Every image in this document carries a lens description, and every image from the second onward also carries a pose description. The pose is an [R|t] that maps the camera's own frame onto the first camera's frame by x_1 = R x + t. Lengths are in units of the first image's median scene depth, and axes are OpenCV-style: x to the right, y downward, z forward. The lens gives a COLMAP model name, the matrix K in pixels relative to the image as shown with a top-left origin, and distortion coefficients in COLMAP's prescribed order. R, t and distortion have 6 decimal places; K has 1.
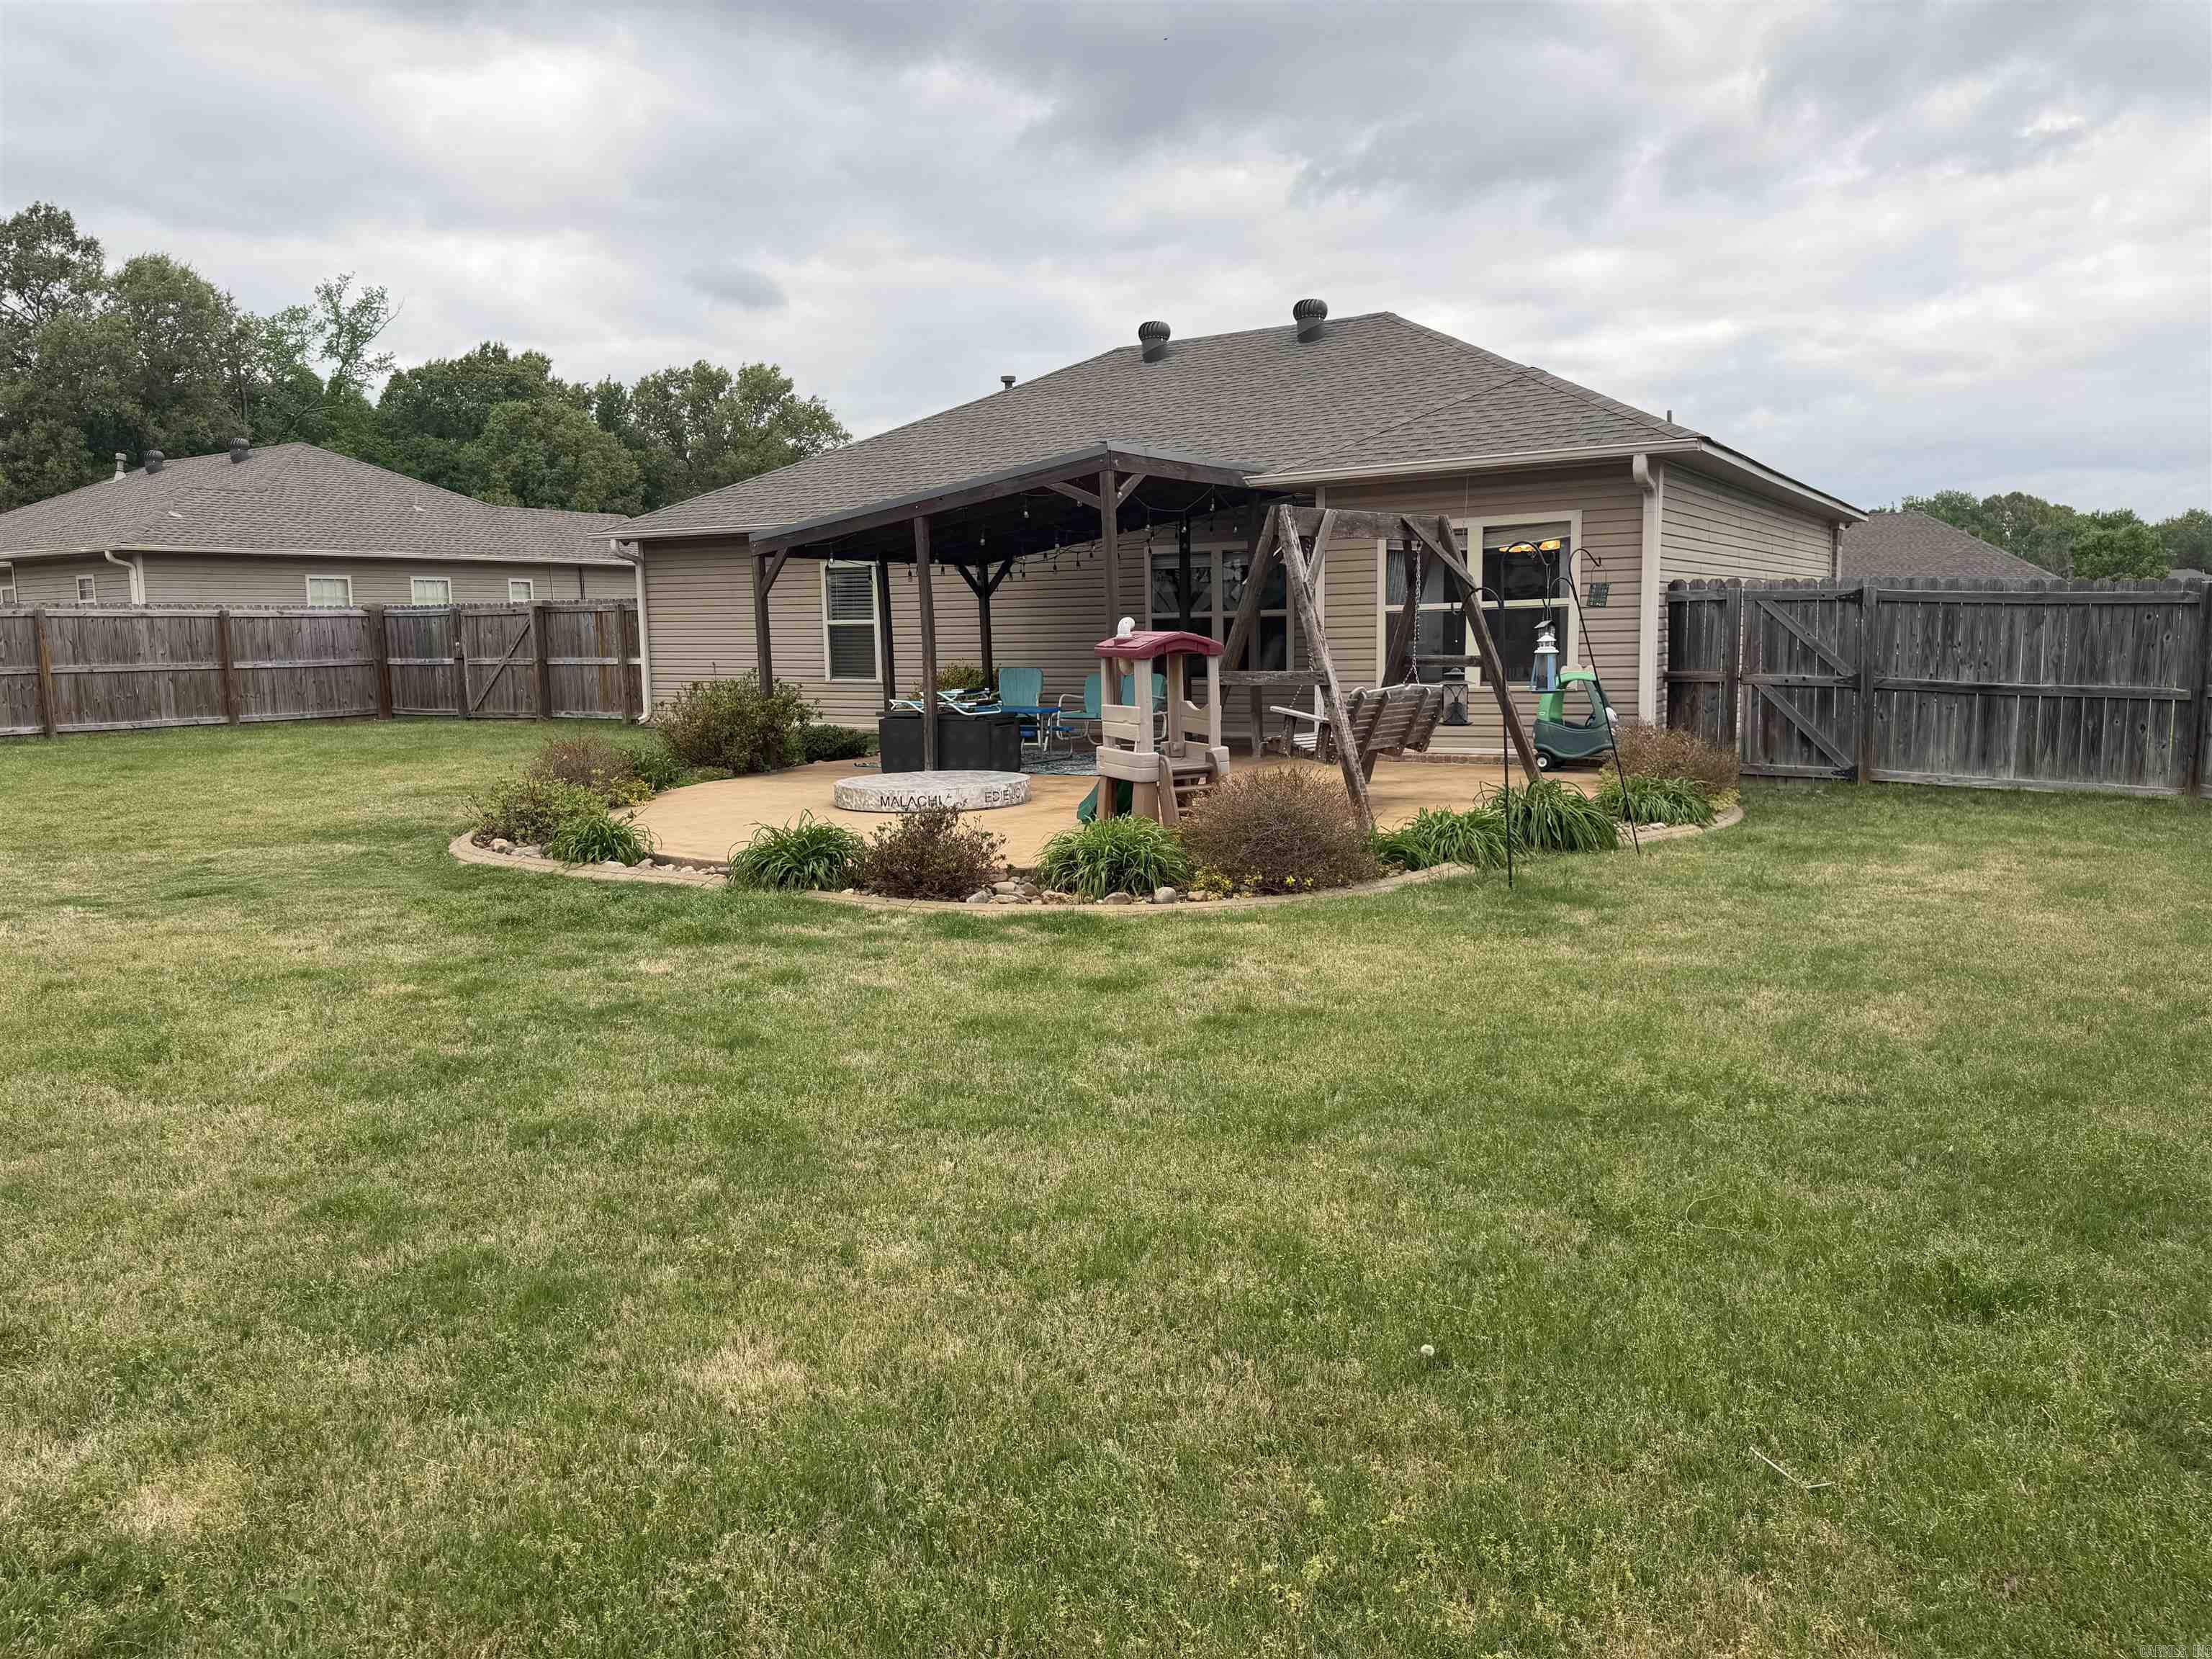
lens RADIAL K [[1558.9, 0, 1105.9], [0, 1558.9, 839.1], [0, 0, 1]] dist [0.091785, -0.142151]
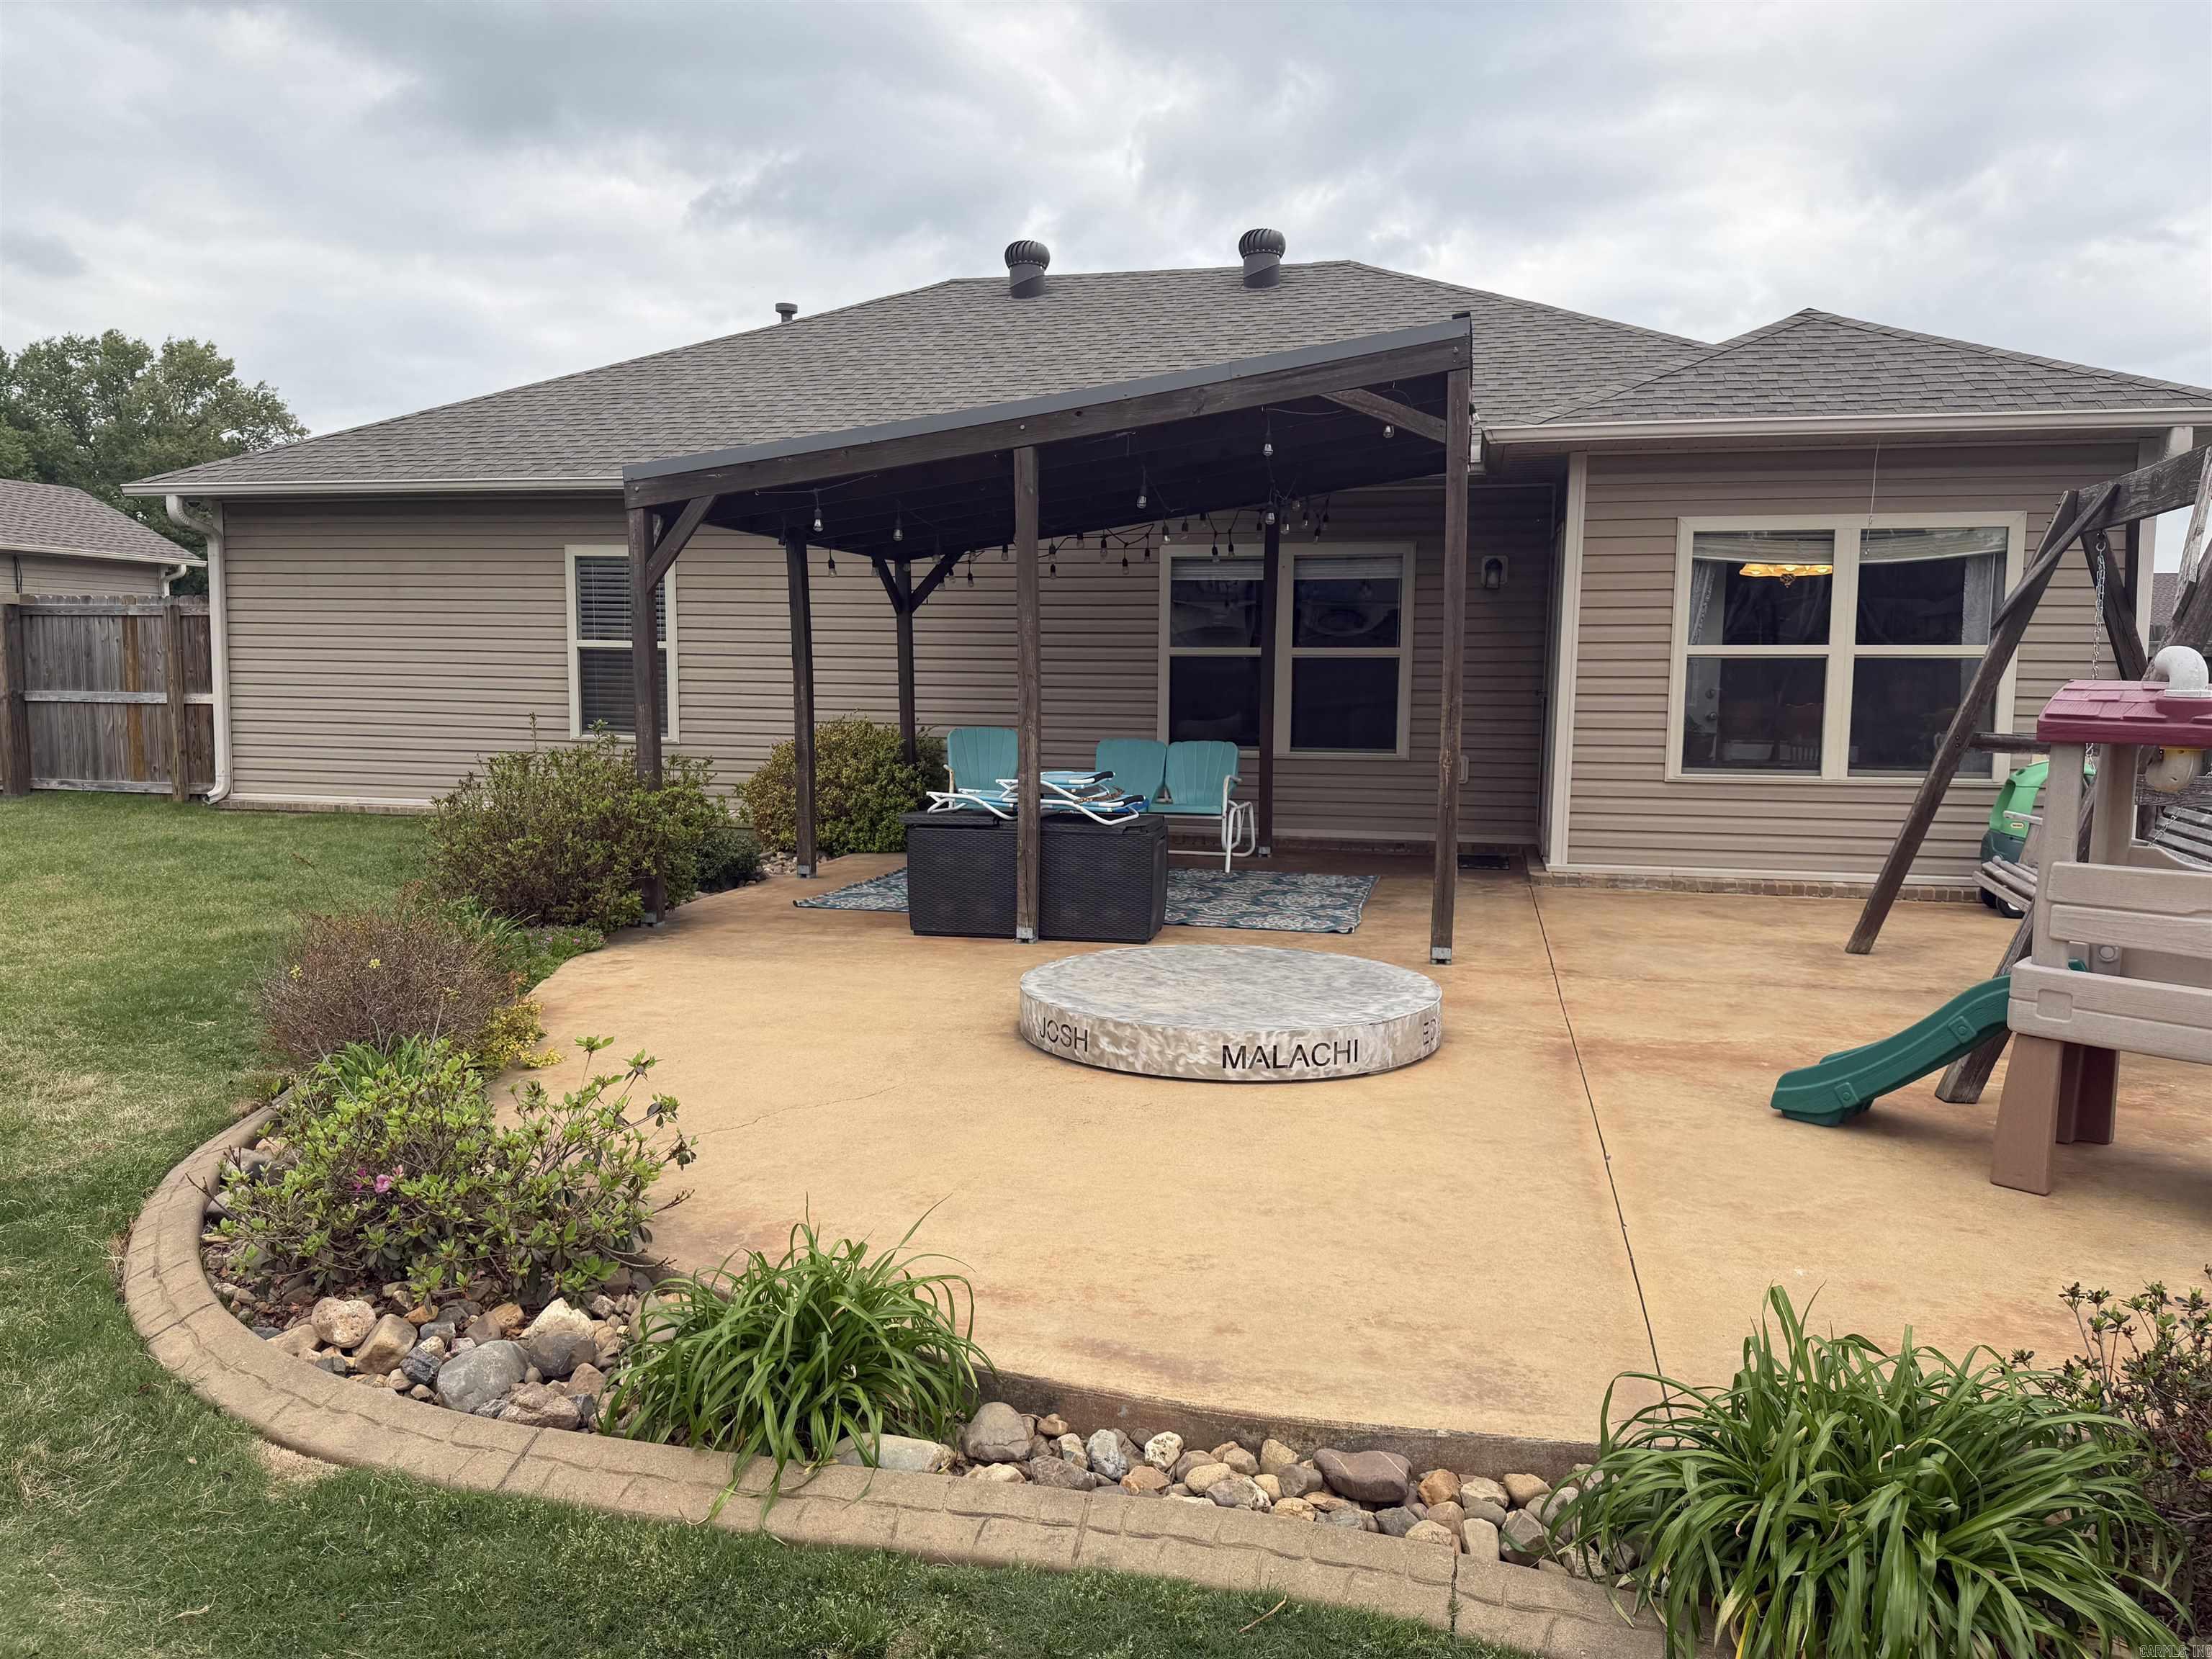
lens RADIAL K [[1559.5, 0, 1094.0], [0, 1559.5, 838.8], [0, 0, 1]] dist [0.008582, -0.020606]
pose [[0.947010, -0.006693, 0.321134, -0.160241], [0.015032, 0.999611, -0.023494, -0.038357], [-0.320852, 0.027076, 0.946742, 0.308384]]
